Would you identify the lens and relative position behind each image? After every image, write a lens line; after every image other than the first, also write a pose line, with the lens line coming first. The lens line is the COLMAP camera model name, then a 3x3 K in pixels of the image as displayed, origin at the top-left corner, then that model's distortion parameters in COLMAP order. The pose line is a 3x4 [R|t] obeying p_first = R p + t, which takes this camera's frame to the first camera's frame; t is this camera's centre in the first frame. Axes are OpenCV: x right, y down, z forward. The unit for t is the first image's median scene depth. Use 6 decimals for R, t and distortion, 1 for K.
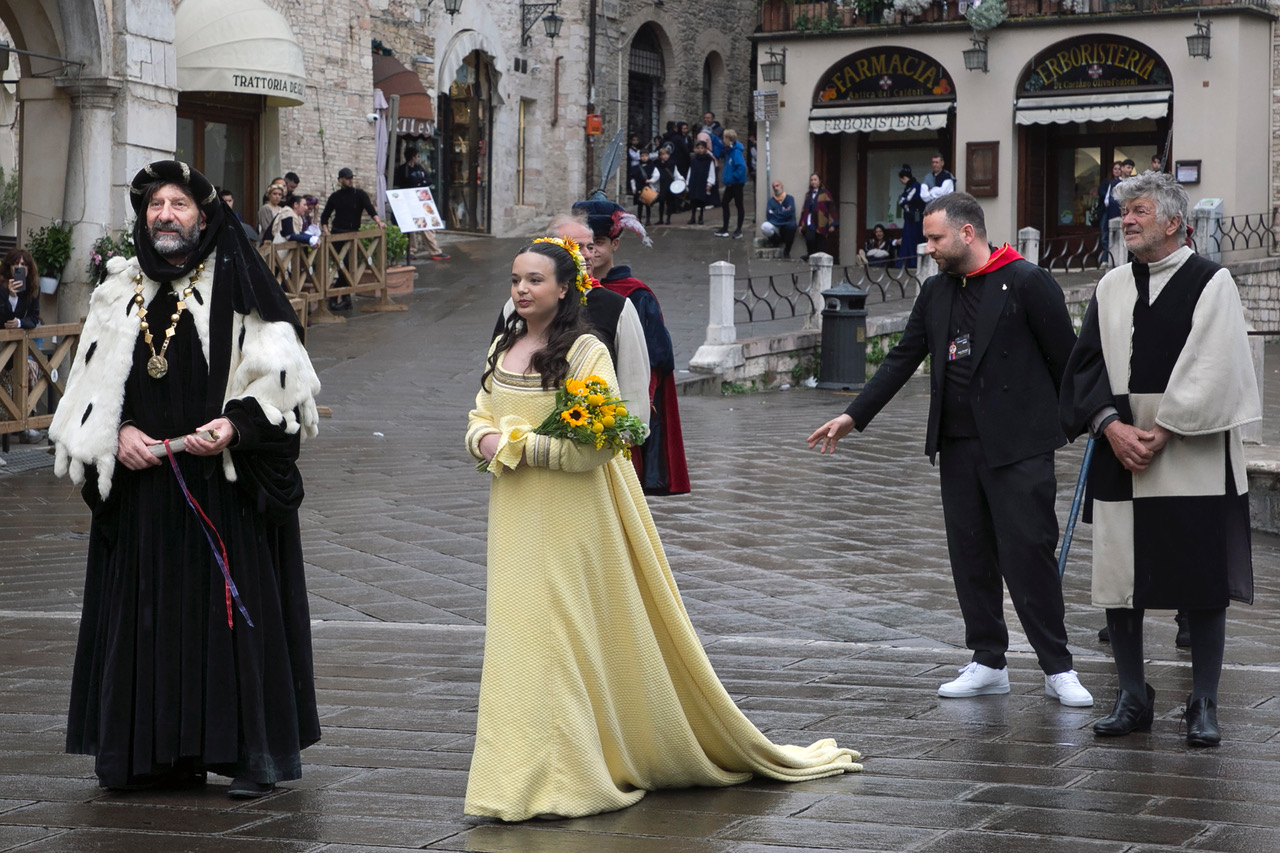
lens RADIAL K [[2822.8, 0, 733.4], [0, 2822.8, 428.5], [0, 0, 1]] dist [0.220347, -0.157107]
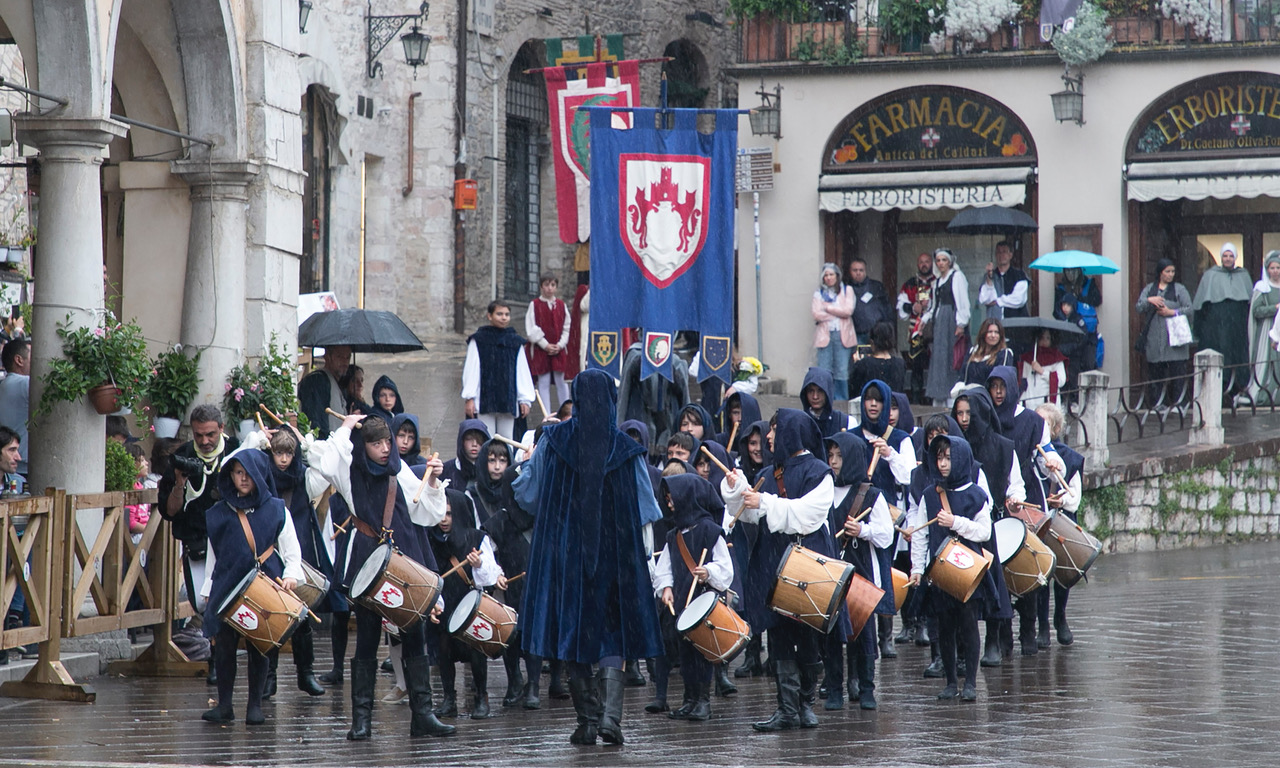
lens RADIAL K [[5045.2, 0, 857.9], [0, 5045.2, 367.1], [0, 0, 1]] dist [0.517403, 2.297790]
pose [[0.991964, -0.001118, 0.126519, -0.118306], [0.009578, 0.997755, -0.066281, 0.013673], [-0.126161, 0.066960, 0.989747, -0.200183]]
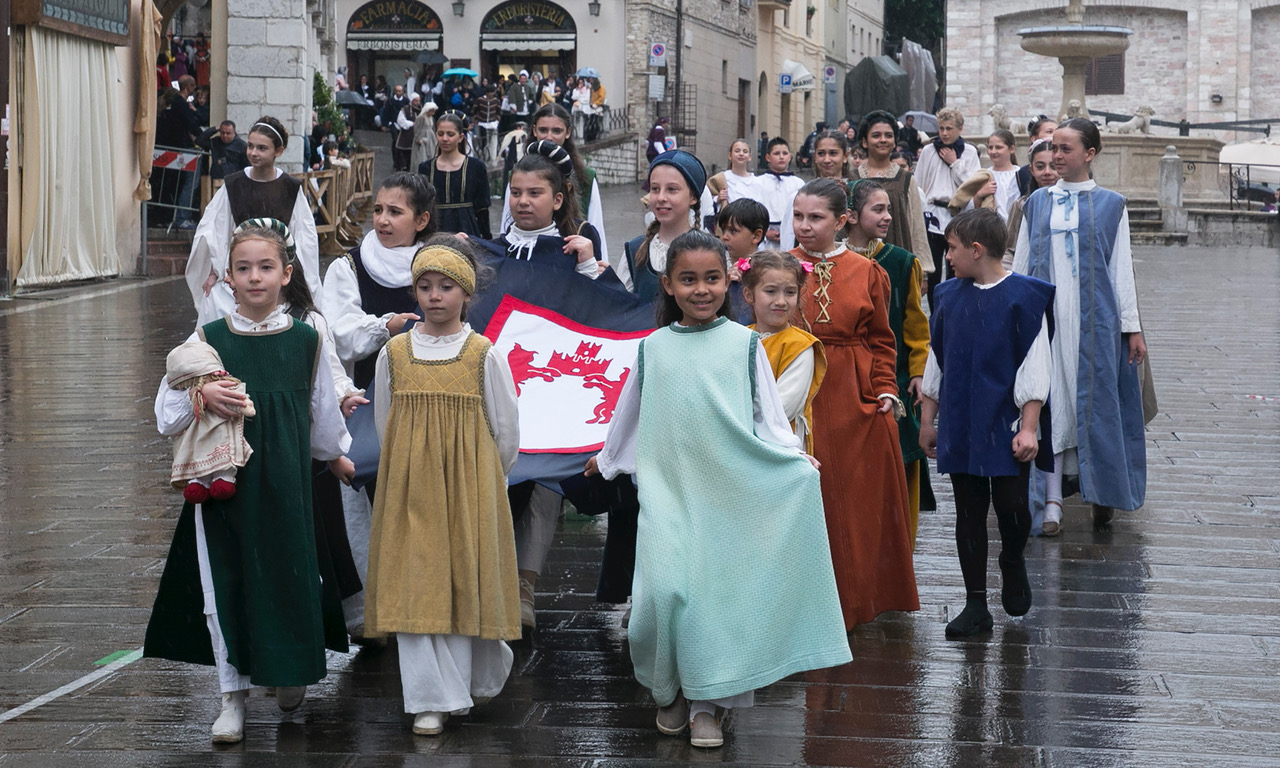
lens RADIAL K [[3003.9, 0, 688.2], [0, 3003.9, 378.5], [0, 0, 1]] dist [0.171251, 0.791415]
pose [[0.915745, -0.012218, 0.401575, -0.484993], [0.003188, 0.999727, 0.023148, 0.042527], [-0.401748, -0.019918, 0.915534, -0.638090]]
